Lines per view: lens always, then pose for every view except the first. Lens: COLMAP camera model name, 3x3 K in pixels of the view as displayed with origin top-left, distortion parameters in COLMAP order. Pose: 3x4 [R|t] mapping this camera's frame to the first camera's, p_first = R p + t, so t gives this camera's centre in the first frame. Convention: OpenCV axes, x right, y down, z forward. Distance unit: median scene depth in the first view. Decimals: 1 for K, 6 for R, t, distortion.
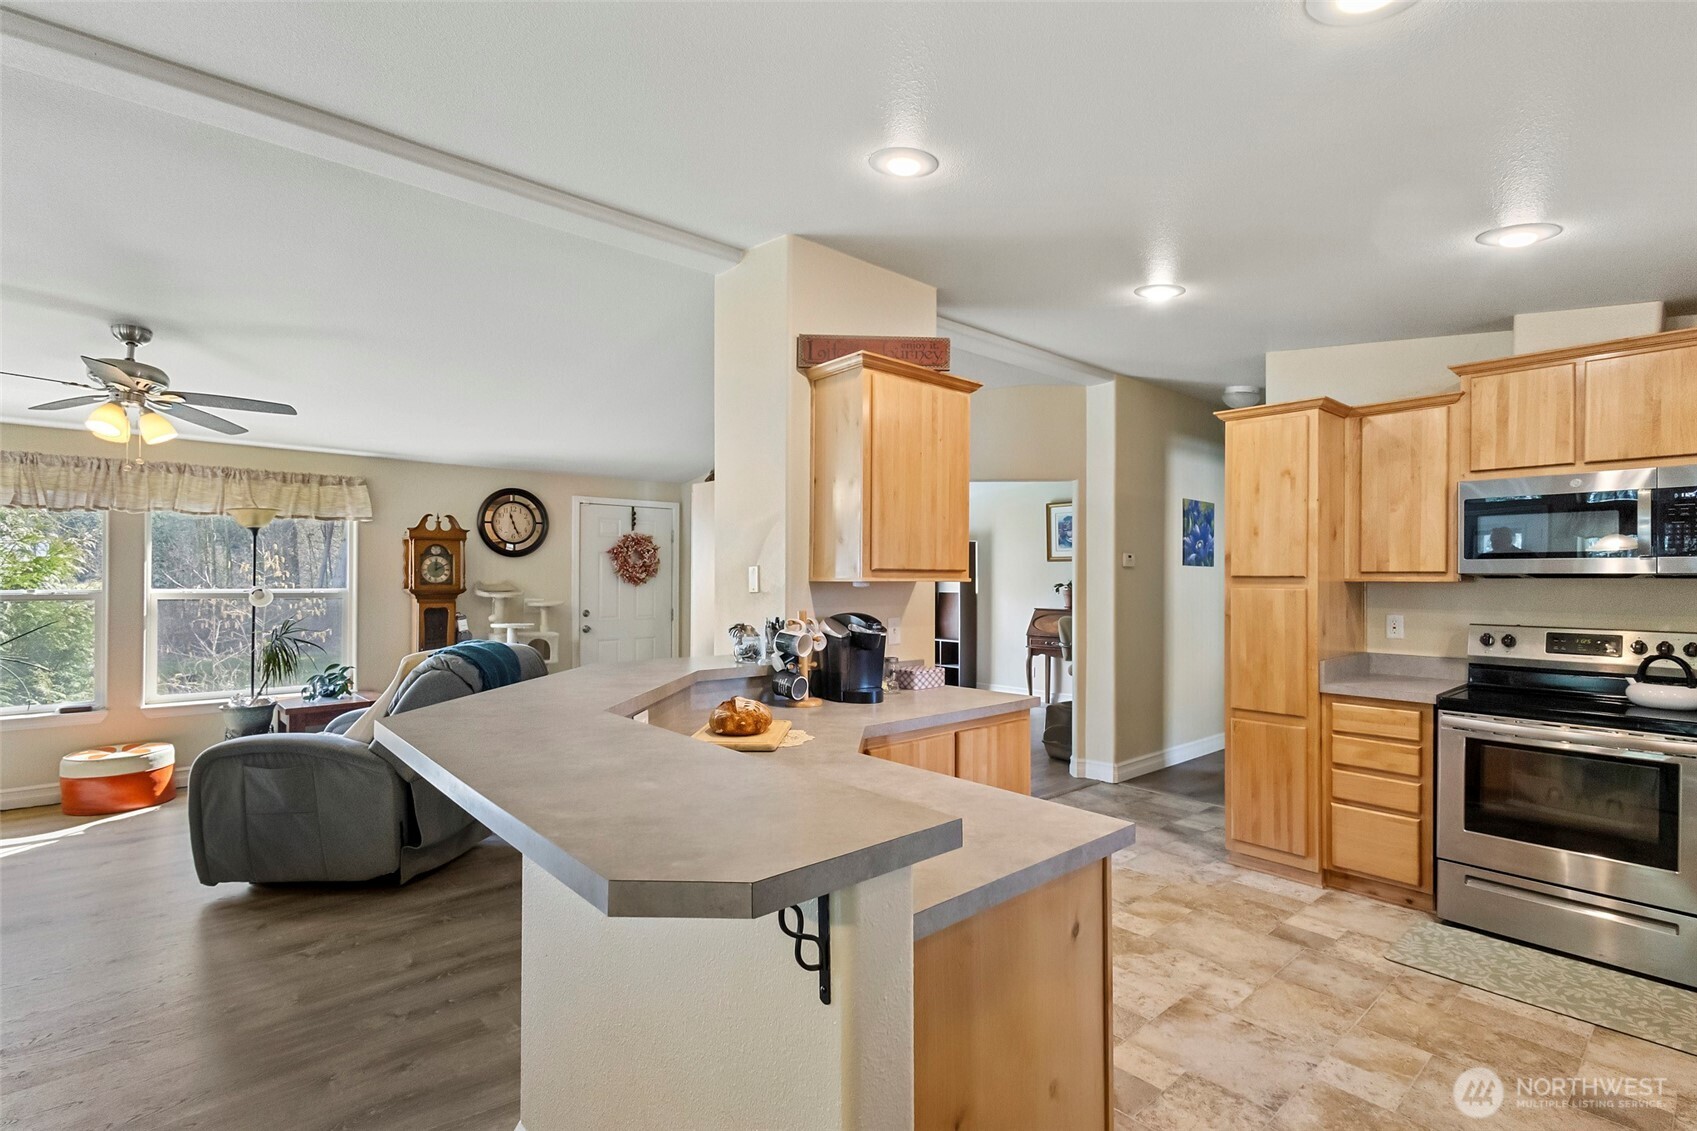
lens RADIAL K [[784.9, 0, 846.3], [0, 784.9, 575.0], [0, 0, 1]] dist [0.014849, -0.005759]
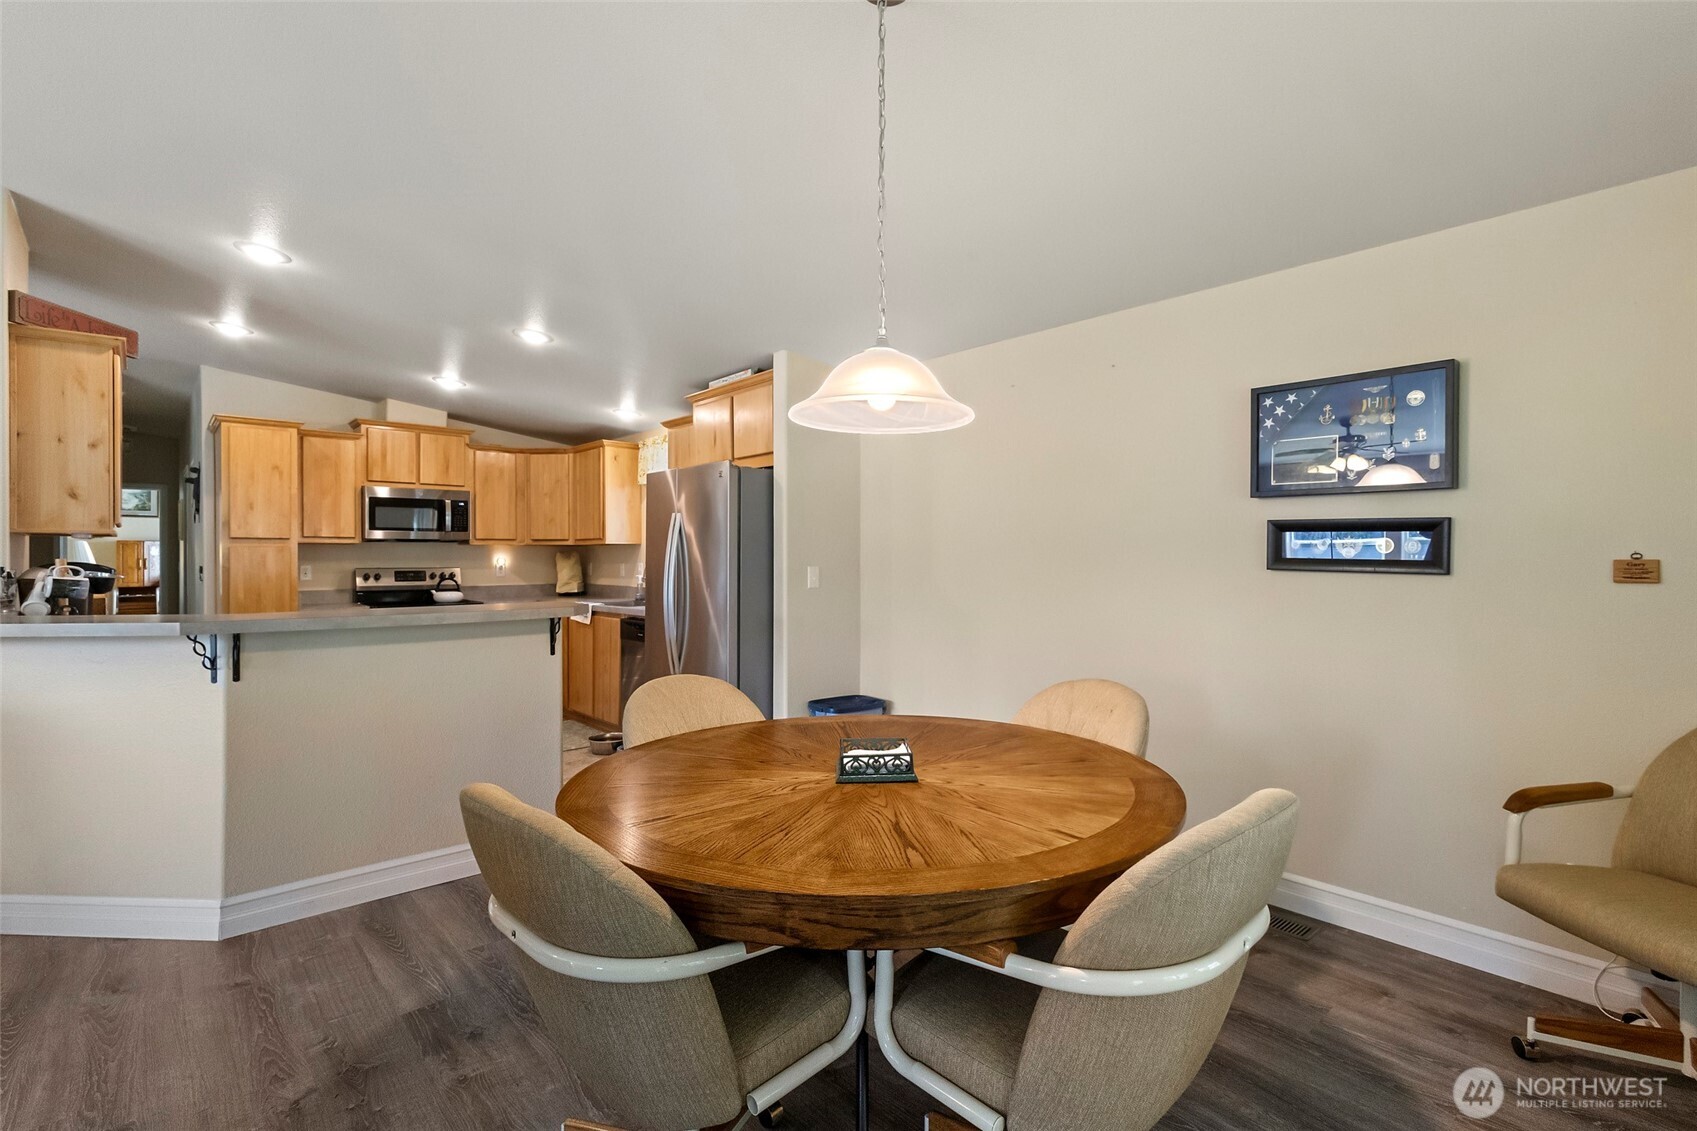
lens RADIAL K [[784.9, 0, 831.2], [0, 784.9, 559.3], [0, 0, 1]] dist [0.014849, -0.005759]
pose [[0.007509, -0.007234, 0.999946, -0.707984], [-0.002056, 0.999972, 0.007250, 0.021727], [-0.999970, -0.002110, 0.007494, -0.031667]]
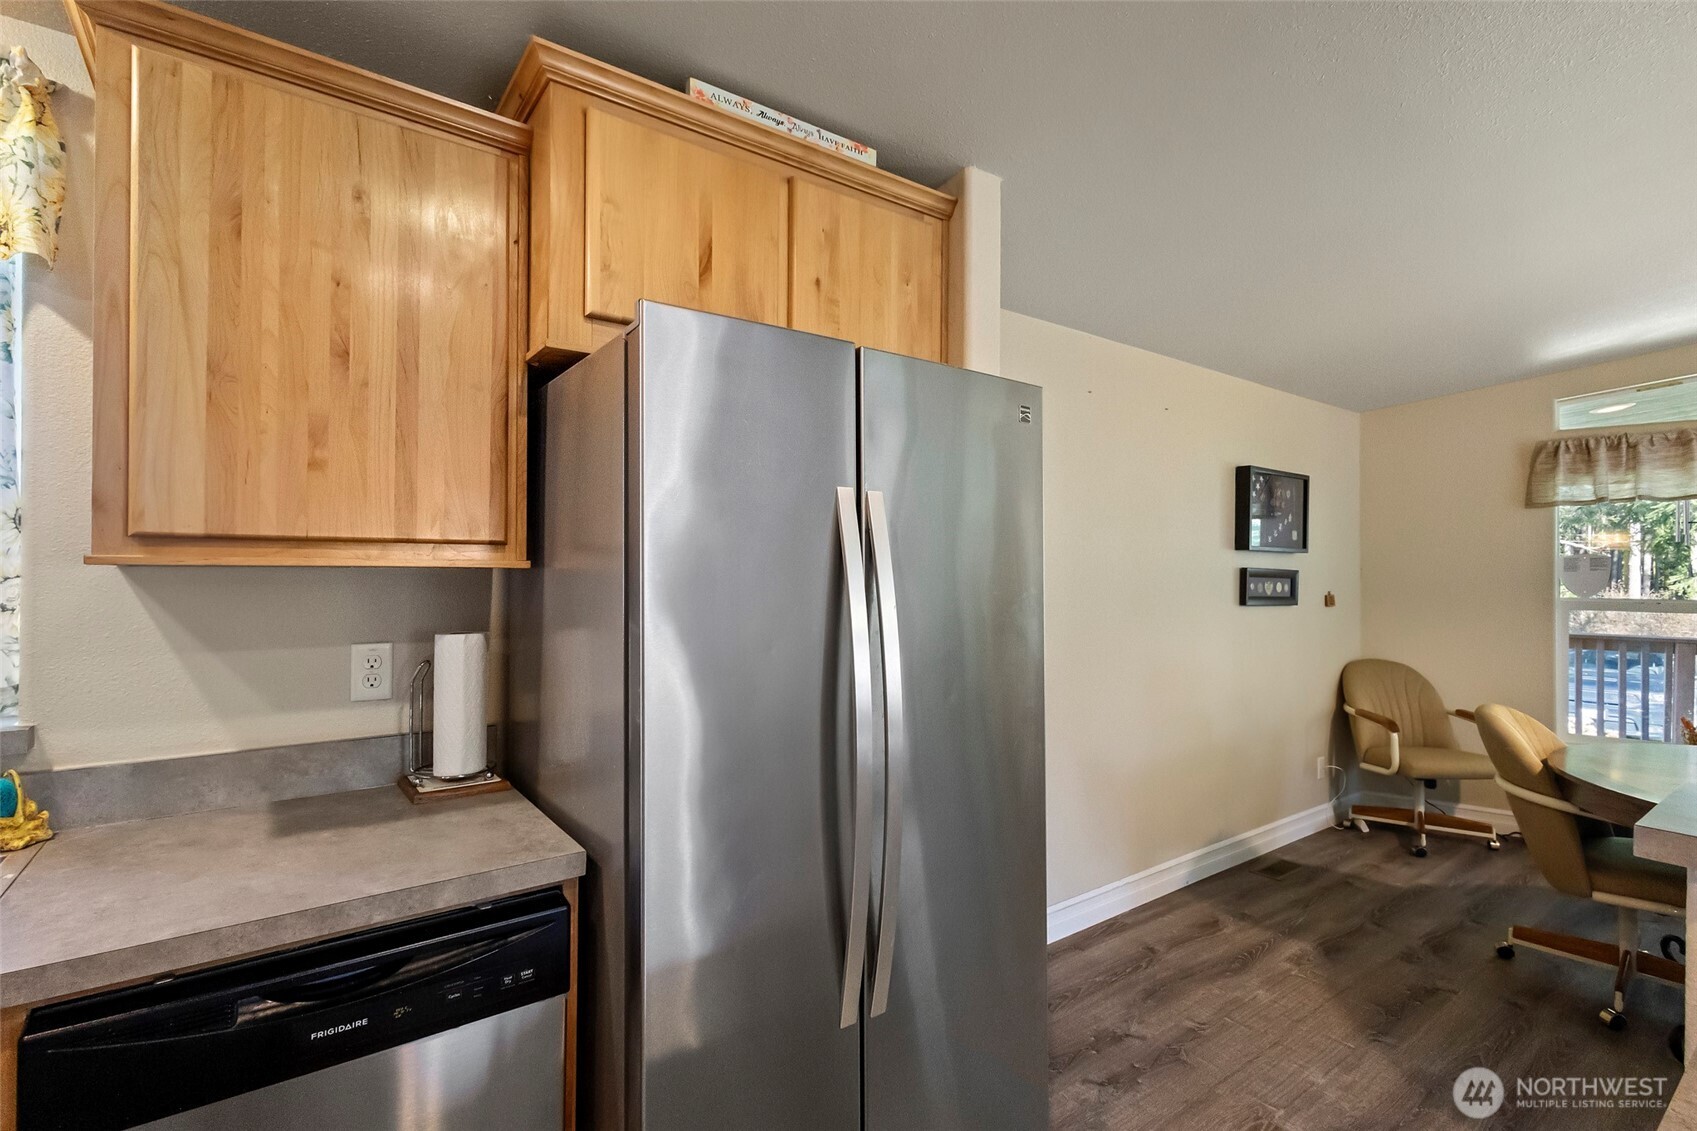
lens RADIAL K [[784.9, 0, 858.5], [0, 784.9, 566.0], [0, 0, 1]] dist [0.014849, -0.005759]
pose [[-0.996621, -0.010424, 0.081474, 0.225814], [-0.011020, 0.999916, -0.006870, 0.003317], [-0.081396, -0.007744, -0.996652, 0.458539]]
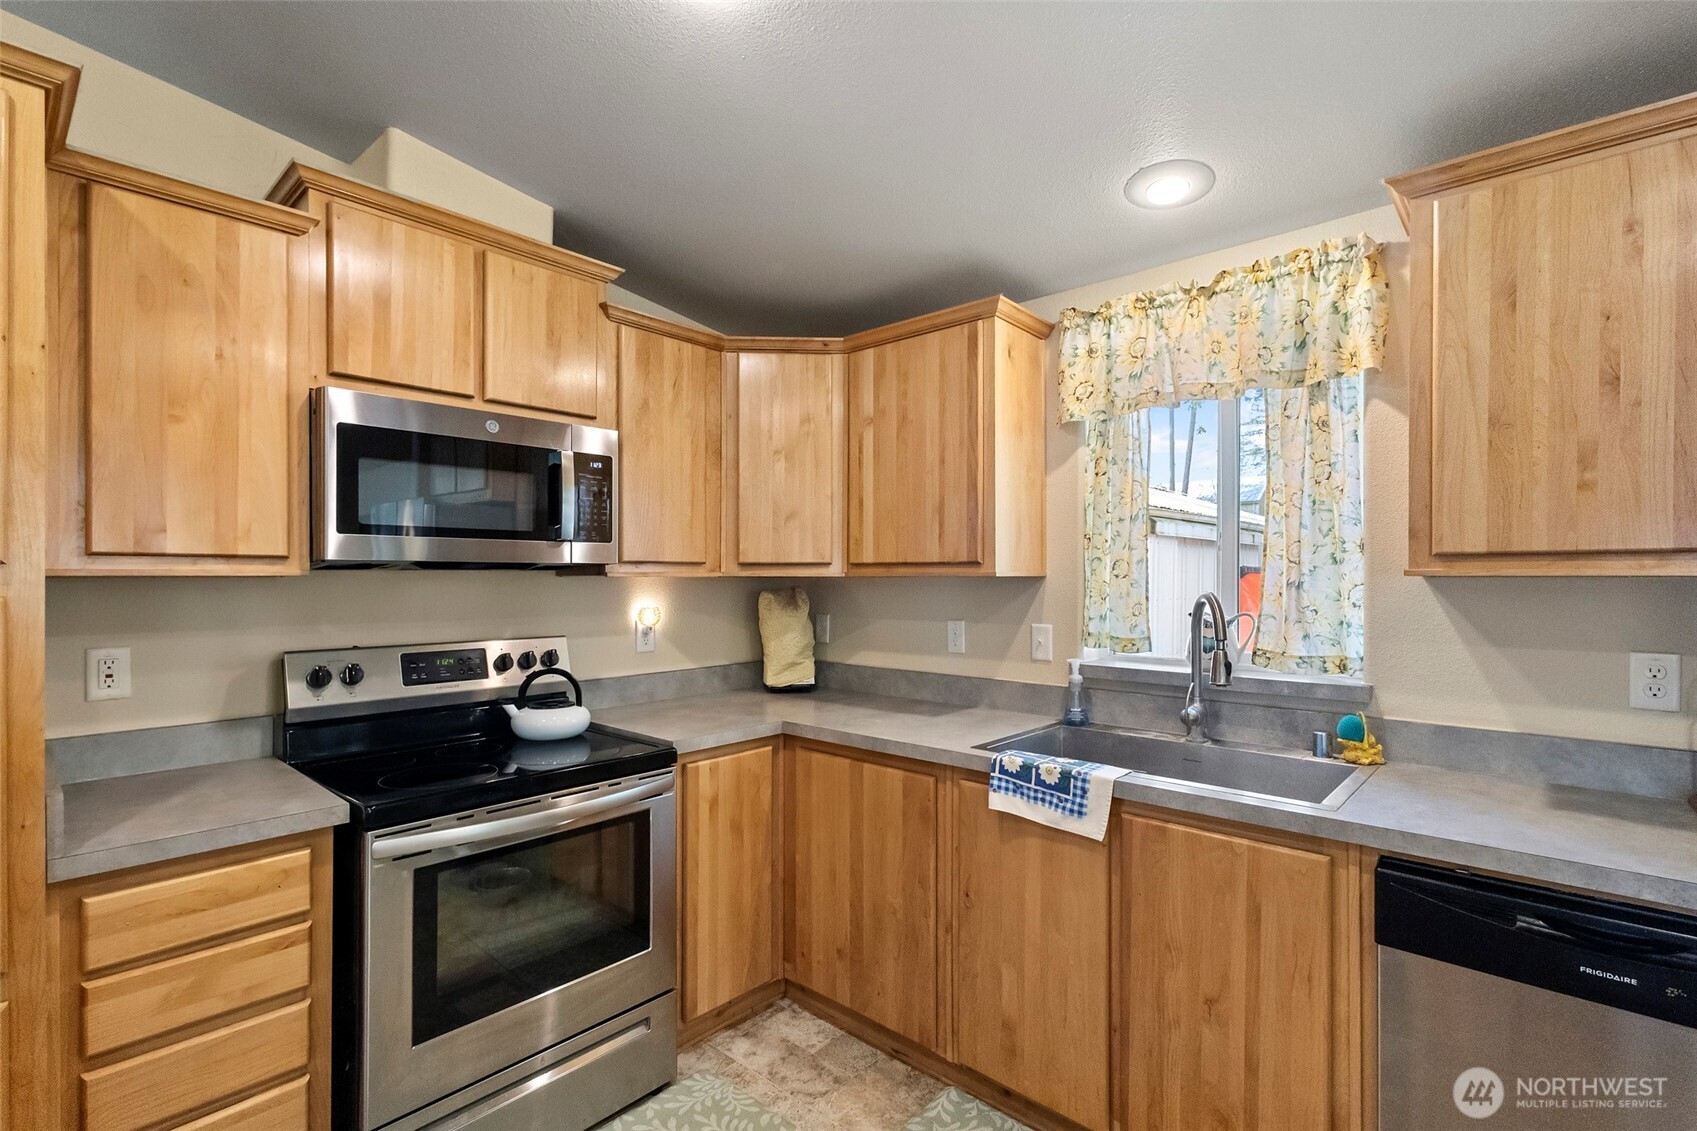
lens RADIAL K [[784.9, 0, 834.1], [0, 784.9, 577.7], [0, 0, 1]] dist [0.014849, -0.005759]
pose [[-0.106249, -0.006191, 0.994320, 0.156813], [-0.004649, 0.999973, 0.005729, 0.003809], [-0.994329, -0.004014, -0.106275, 0.528381]]
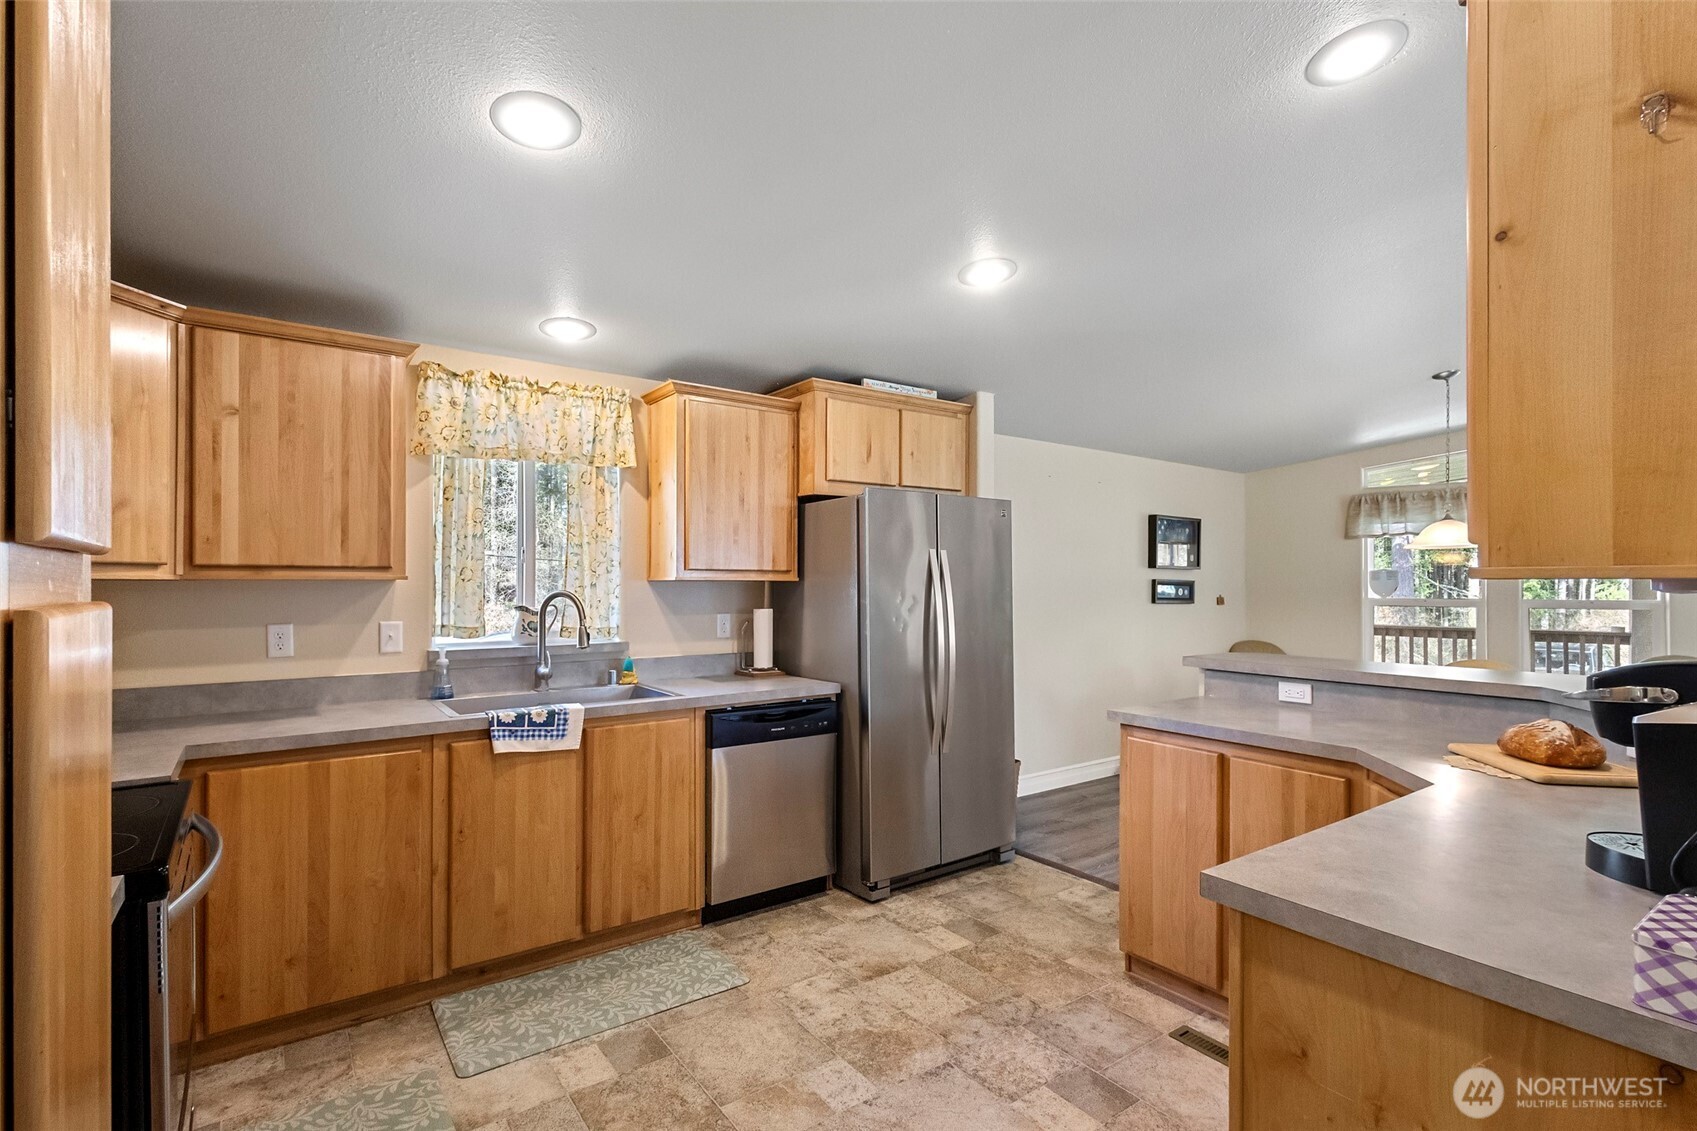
lens RADIAL K [[784.9, 0, 857.8], [0, 784.9, 586.9], [0, 0, 1]] dist [0.014849, -0.005759]
pose [[-0.995466, -0.004820, 0.095001, 0.253902], [-0.004758, 0.999988, 0.000886, 0.008701], [-0.095004, 0.000430, -0.995477, 0.930377]]
